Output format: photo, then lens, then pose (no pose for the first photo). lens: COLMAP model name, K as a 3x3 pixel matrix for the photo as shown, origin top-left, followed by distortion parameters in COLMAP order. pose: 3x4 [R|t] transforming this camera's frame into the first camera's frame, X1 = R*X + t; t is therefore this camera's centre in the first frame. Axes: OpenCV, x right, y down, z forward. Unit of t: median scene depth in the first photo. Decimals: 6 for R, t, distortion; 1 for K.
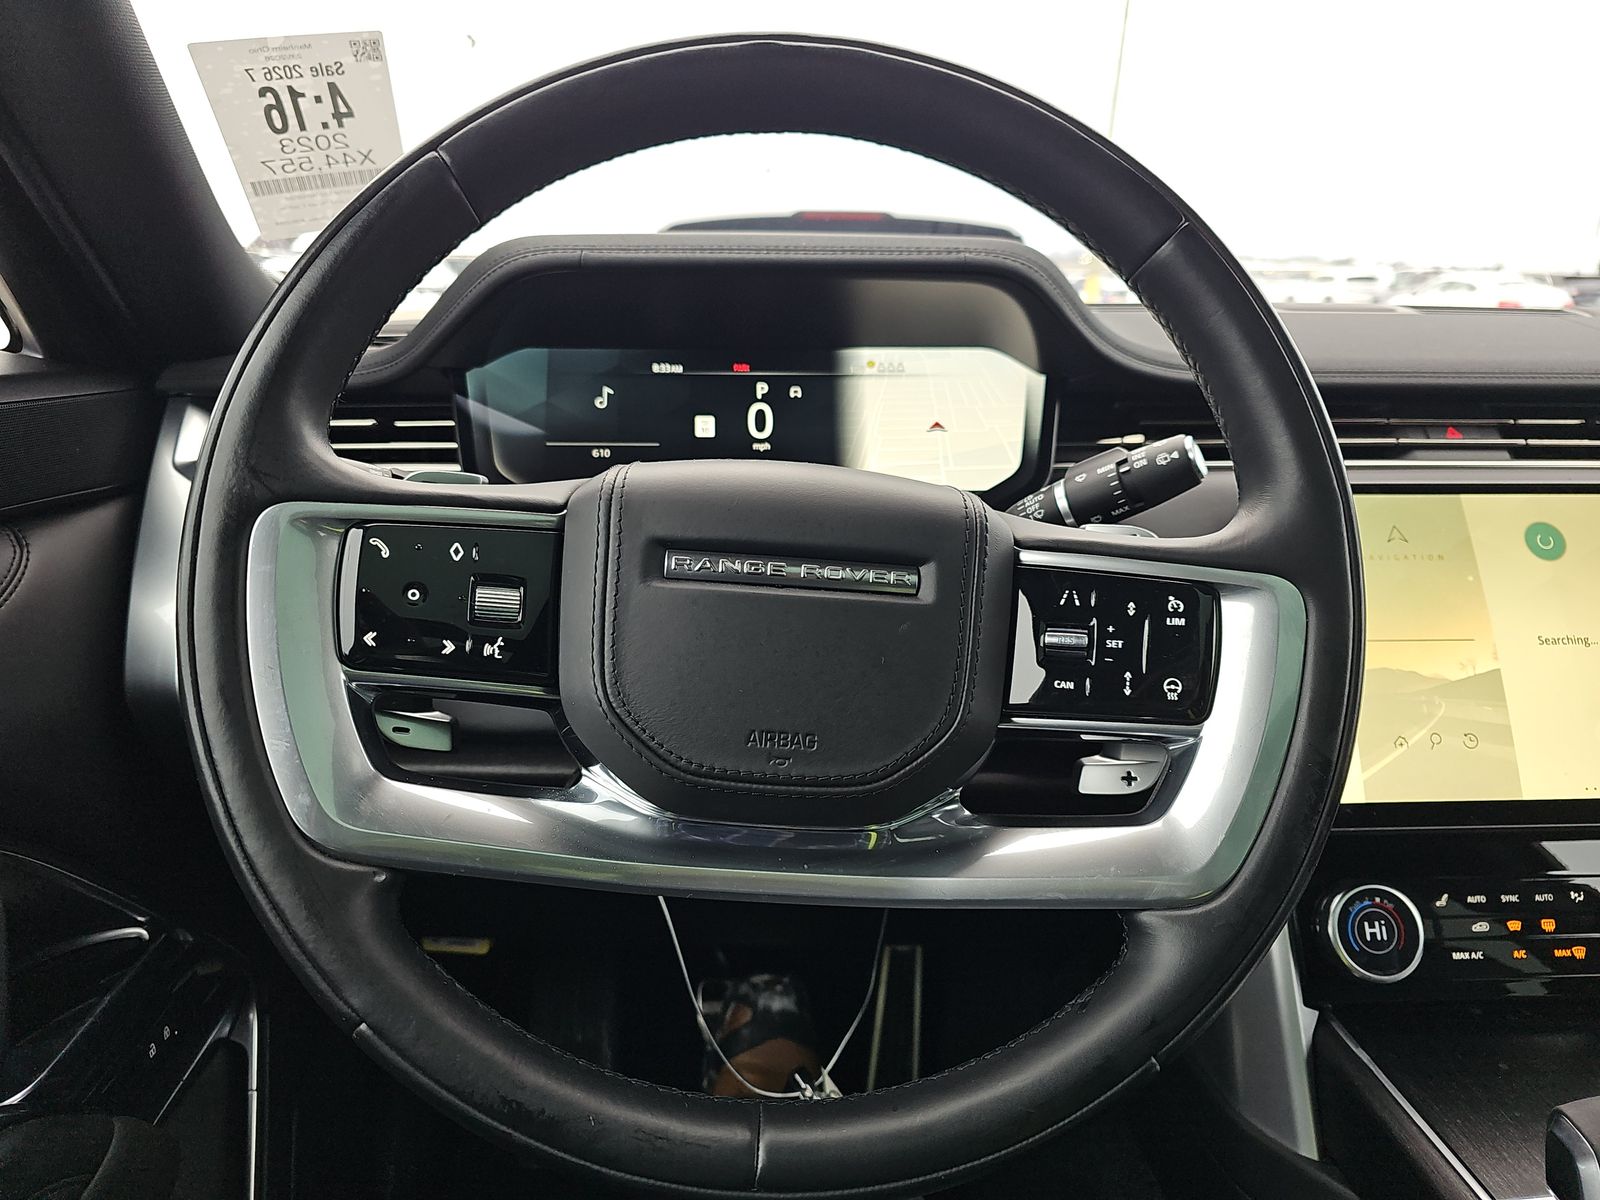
lens RADIAL K [[1072.0, 0, 804.6], [0, 1072.0, 612.3], [0, 0, 1]] dist [0.021036, -0.005094]
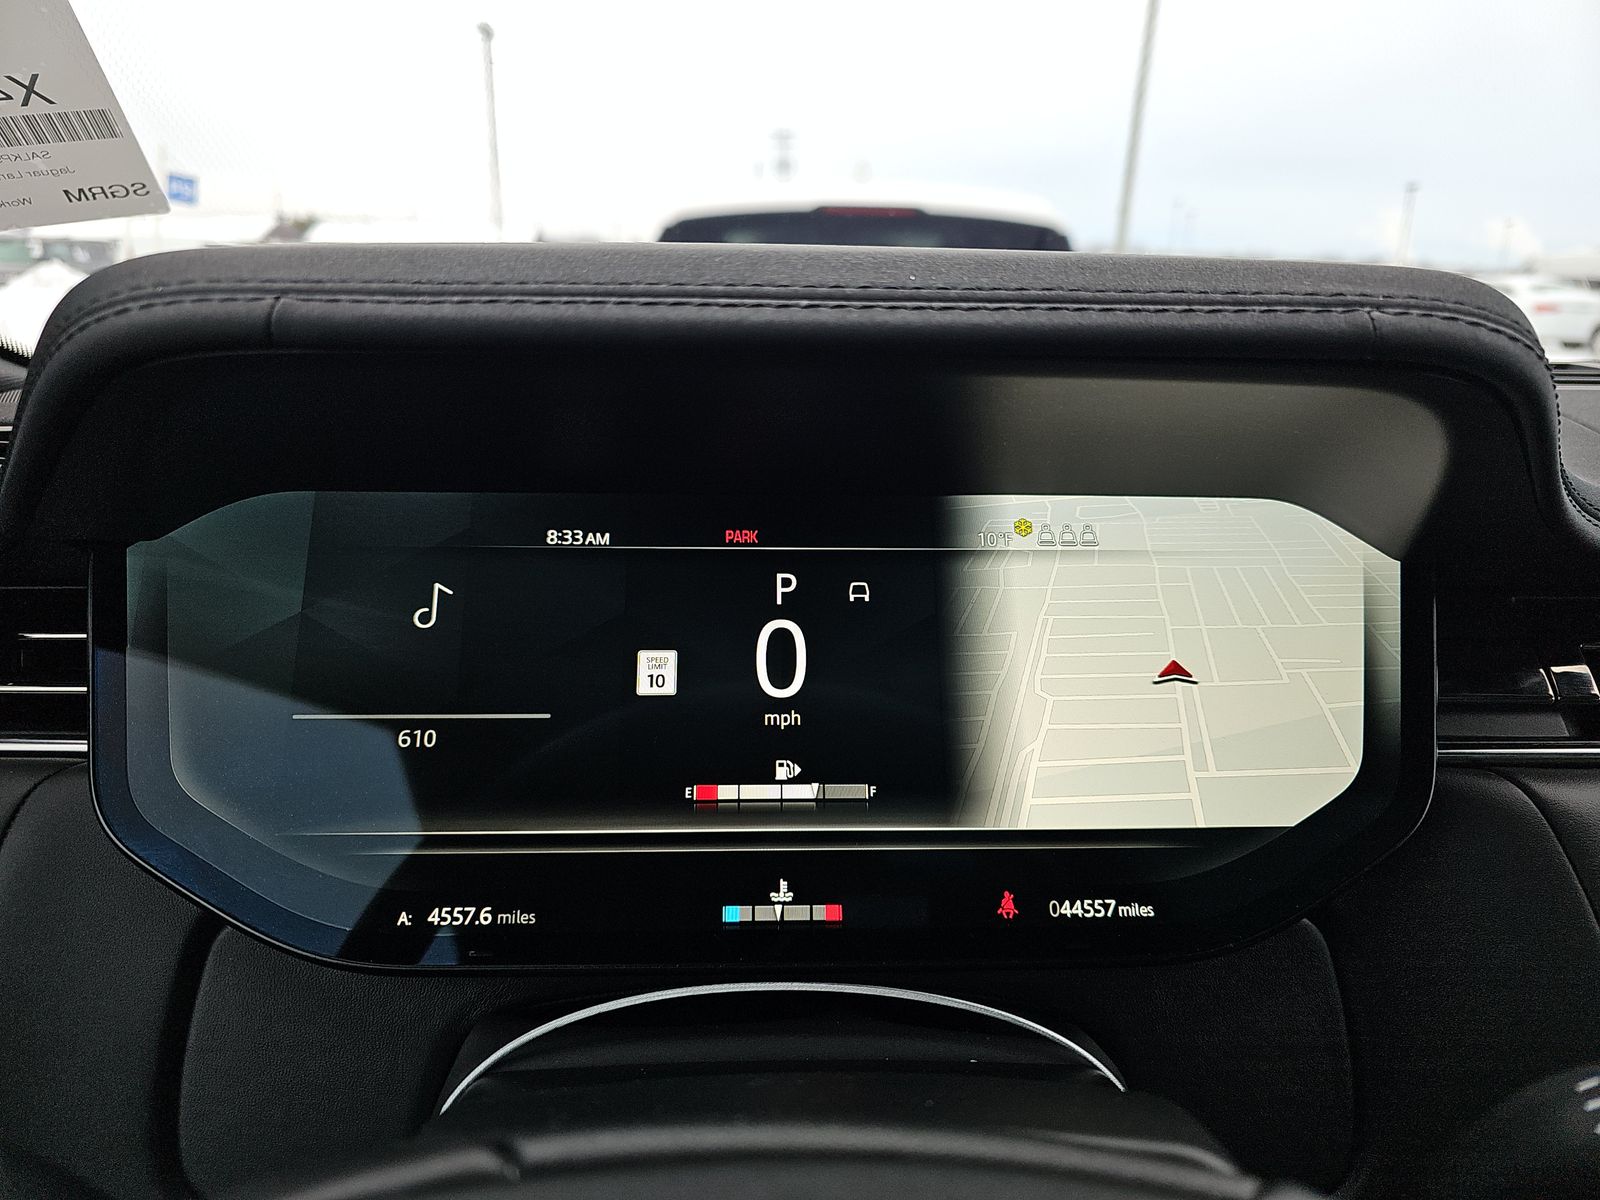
lens RADIAL K [[1072.0, 0, 794.5], [0, 1072.0, 593.7], [0, 0, 1]] dist [0.021036, -0.005094]
pose [[0.999688, 0.012564, -0.021583, -0.035733], [-0.012846, 0.999833, -0.012976, -0.271758], [0.021416, 0.013249, 0.999683, 0.749752]]
